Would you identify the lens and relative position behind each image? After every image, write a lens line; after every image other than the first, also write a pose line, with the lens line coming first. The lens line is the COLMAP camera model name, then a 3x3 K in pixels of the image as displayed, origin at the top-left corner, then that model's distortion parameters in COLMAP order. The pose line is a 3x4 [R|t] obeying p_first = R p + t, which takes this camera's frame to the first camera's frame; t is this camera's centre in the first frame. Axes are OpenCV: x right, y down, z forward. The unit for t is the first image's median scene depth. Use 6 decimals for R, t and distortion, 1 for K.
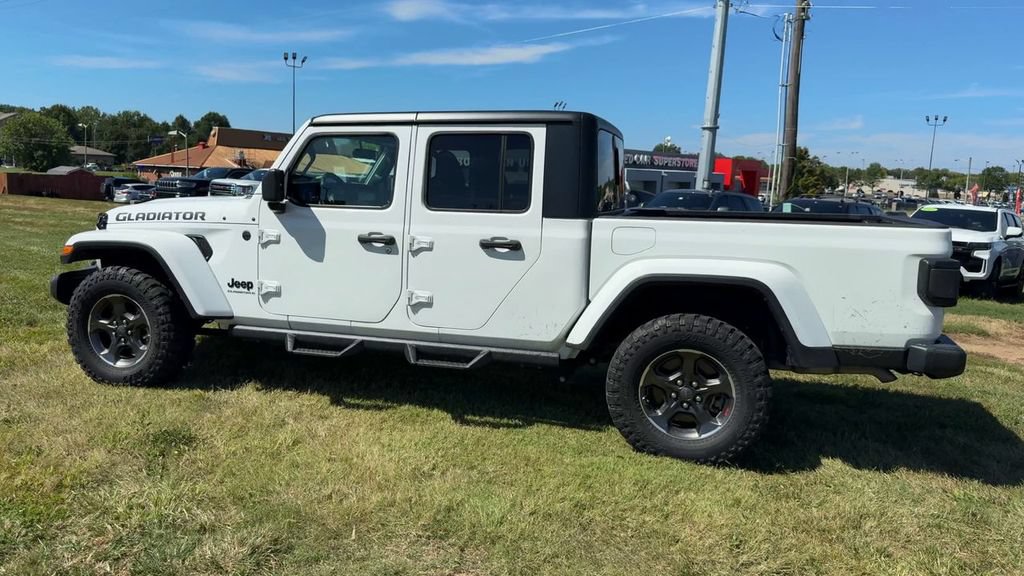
lens RADIAL K [[791.6, 0, 495.6], [0, 791.6, 283.8], [0, 0, 1]] dist [0.038606, -0.008189]
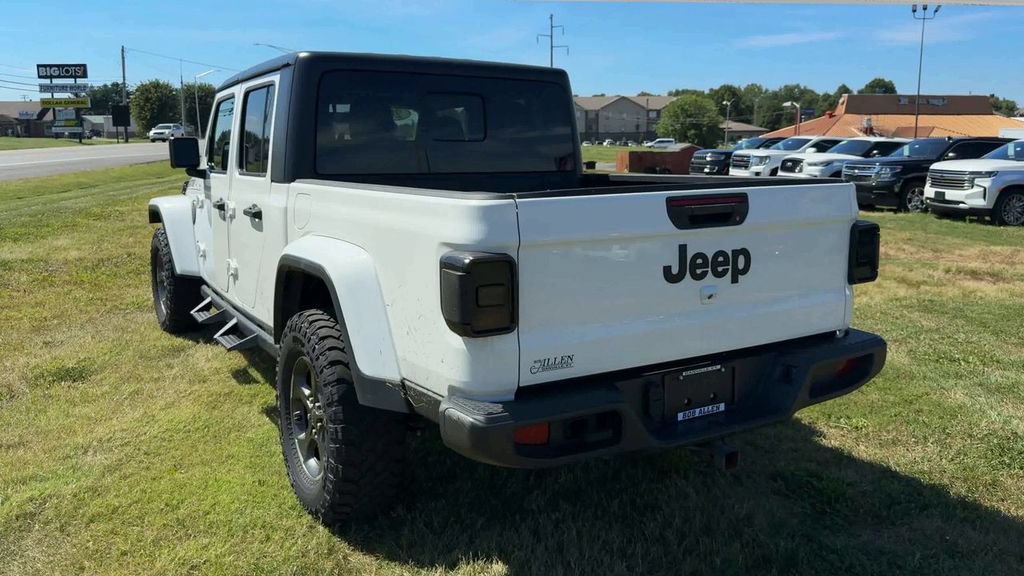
lens RADIAL K [[828.4, 0, 528.7], [0, 828.4, 265.8], [0, 0, 1]] dist [0.058181, -0.131559]
pose [[0.750420, 0.059491, -0.658278, 0.777046], [-0.055037, 0.998107, 0.027462, -0.033011], [0.658666, 0.015622, 0.752274, 0.462968]]
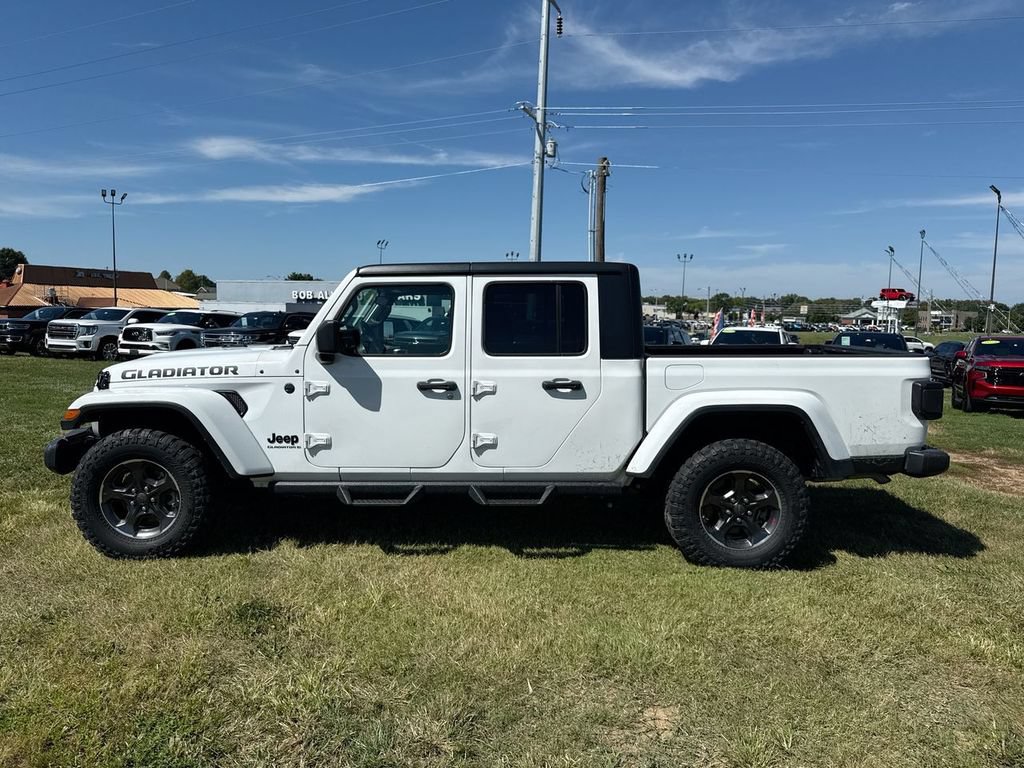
lens RADIAL K [[713.2, 0, 532.5], [0, 713.2, 372.1], [0, 0, 1]] dist [0.053015, -0.080246]
pose [[0.958253, -0.045930, 0.282208, -0.282559], [0.057976, 0.997722, -0.034478, -0.034133], [-0.279982, 0.049400, 0.958733, 0.077521]]
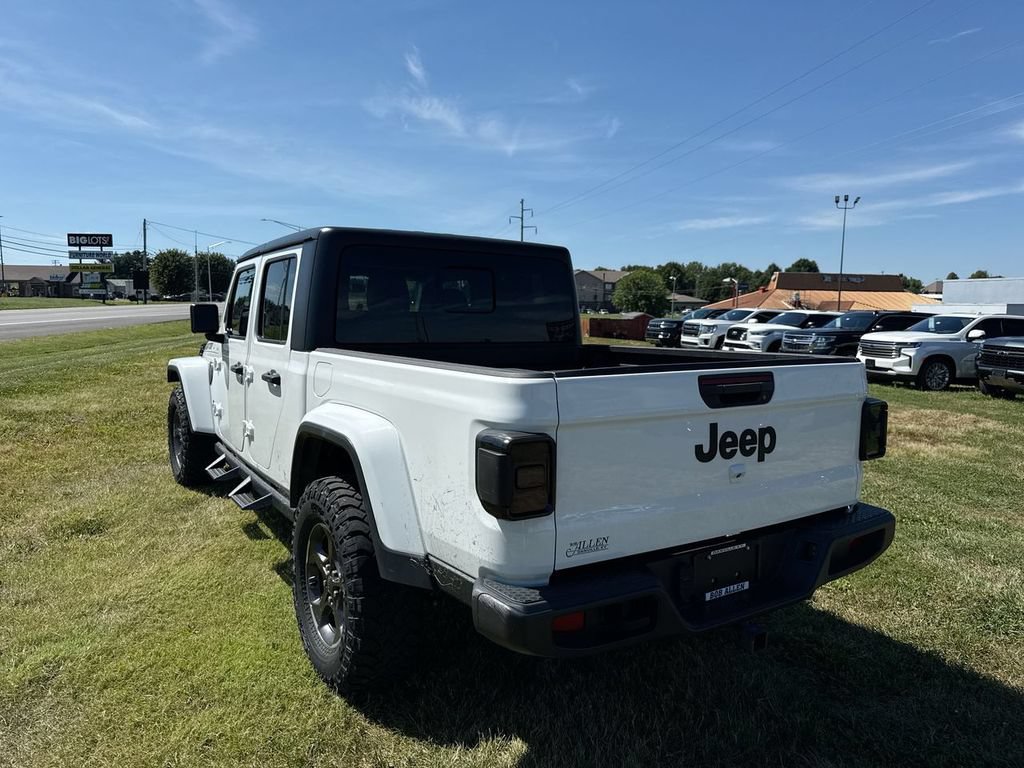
lens RADIAL K [[730.3, 0, 512.0], [0, 730.3, 384.0], [0, 0, 1]] dist [0.034366, -0.073427]
pose [[0.761442, 0.040028, -0.646996, 0.708176], [-0.068631, 0.997460, -0.019060, -0.044117], [0.644590, 0.058918, 0.762255, 0.485296]]
